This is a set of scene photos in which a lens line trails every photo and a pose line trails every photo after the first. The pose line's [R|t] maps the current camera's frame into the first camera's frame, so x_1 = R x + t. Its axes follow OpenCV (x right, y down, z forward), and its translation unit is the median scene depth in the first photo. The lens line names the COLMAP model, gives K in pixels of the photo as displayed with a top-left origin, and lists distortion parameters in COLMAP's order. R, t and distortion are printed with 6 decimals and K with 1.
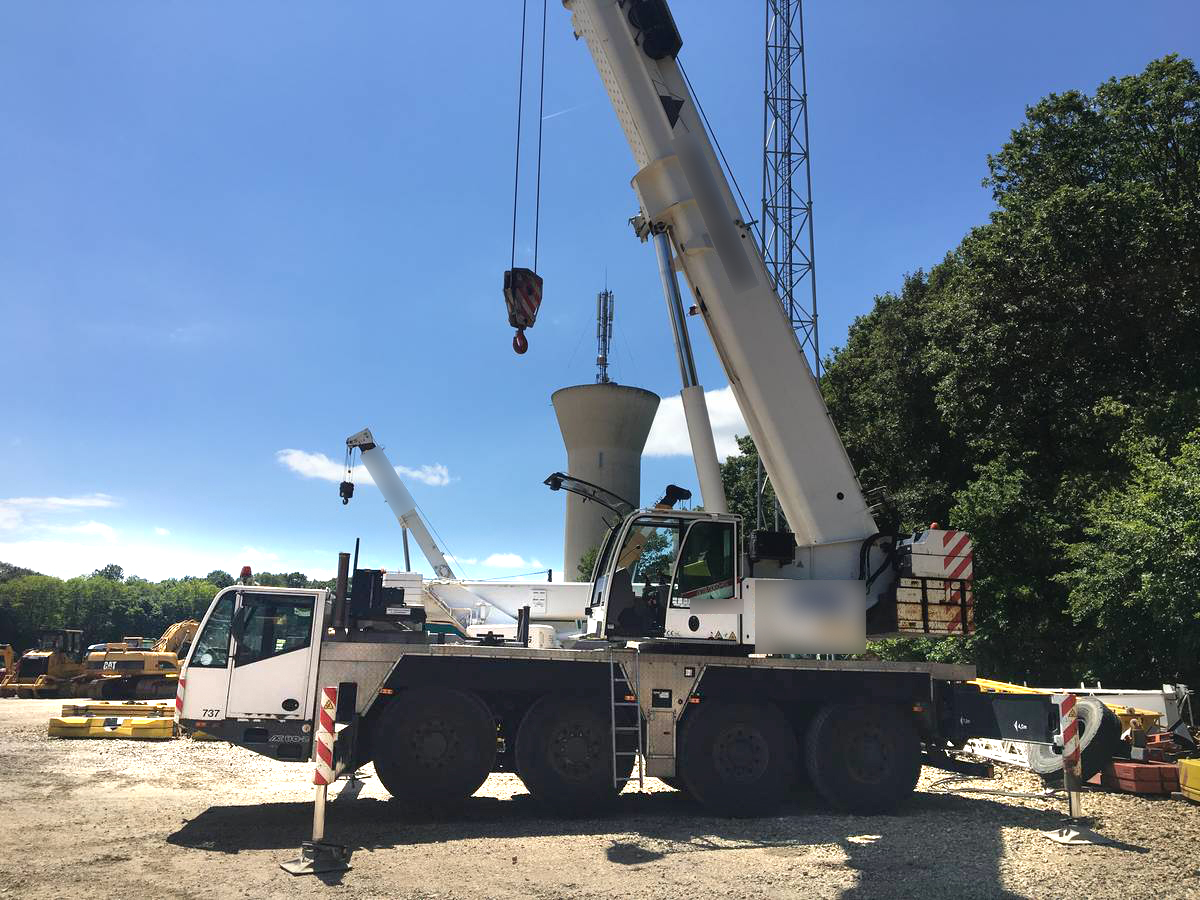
lens RADIAL K [[1014.8, 0, 600.0], [0, 1014.8, 450.0], [0, 0, 1]] dist [0.075522, -0.085776]
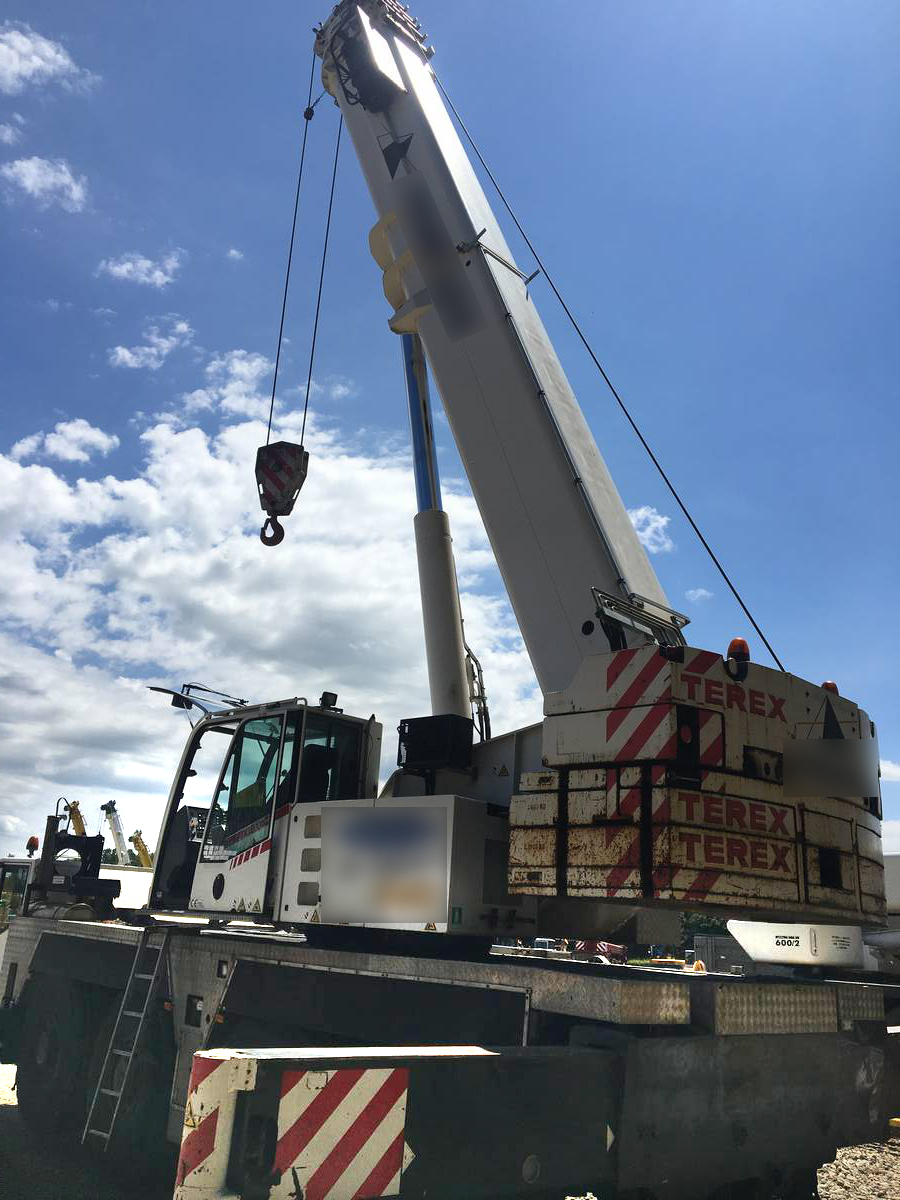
lens RADIAL K [[1014.8, 0, 442.4], [0, 1014.8, 599.0], [0, 0, 1]] dist [0.075522, -0.085776]
pose [[0.544738, -0.246508, -0.801558, 0.658159], [0.143611, 0.969123, -0.200442, 0.135820], [0.826218, -0.005924, 0.563319, 0.713824]]
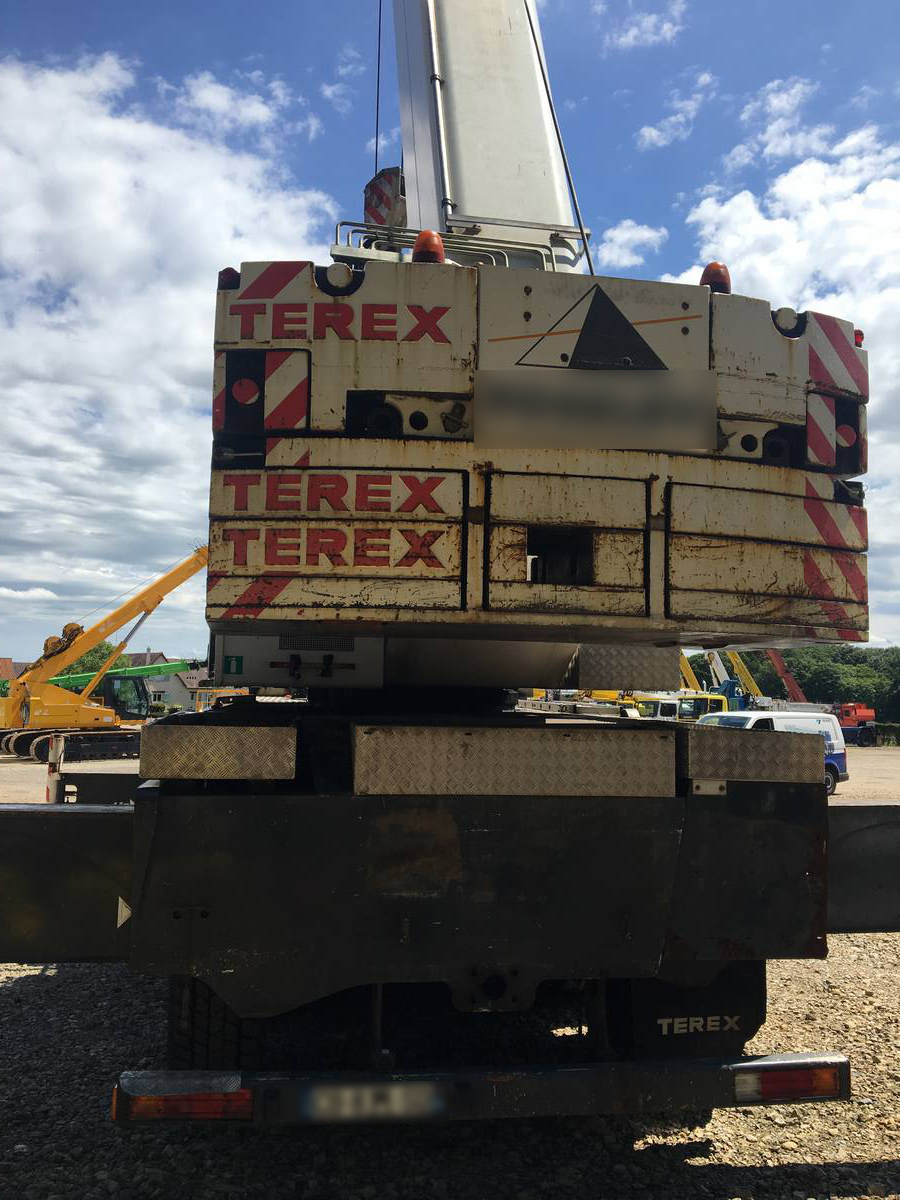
lens RADIAL K [[1014.8, 0, 442.4], [0, 1014.8, 599.0], [0, 0, 1]] dist [0.075522, -0.085776]
pose [[-0.026018, -0.104222, -0.994214, 0.646606], [0.209632, 0.971868, -0.107365, 0.214960], [0.977434, -0.211213, -0.003438, 1.050411]]
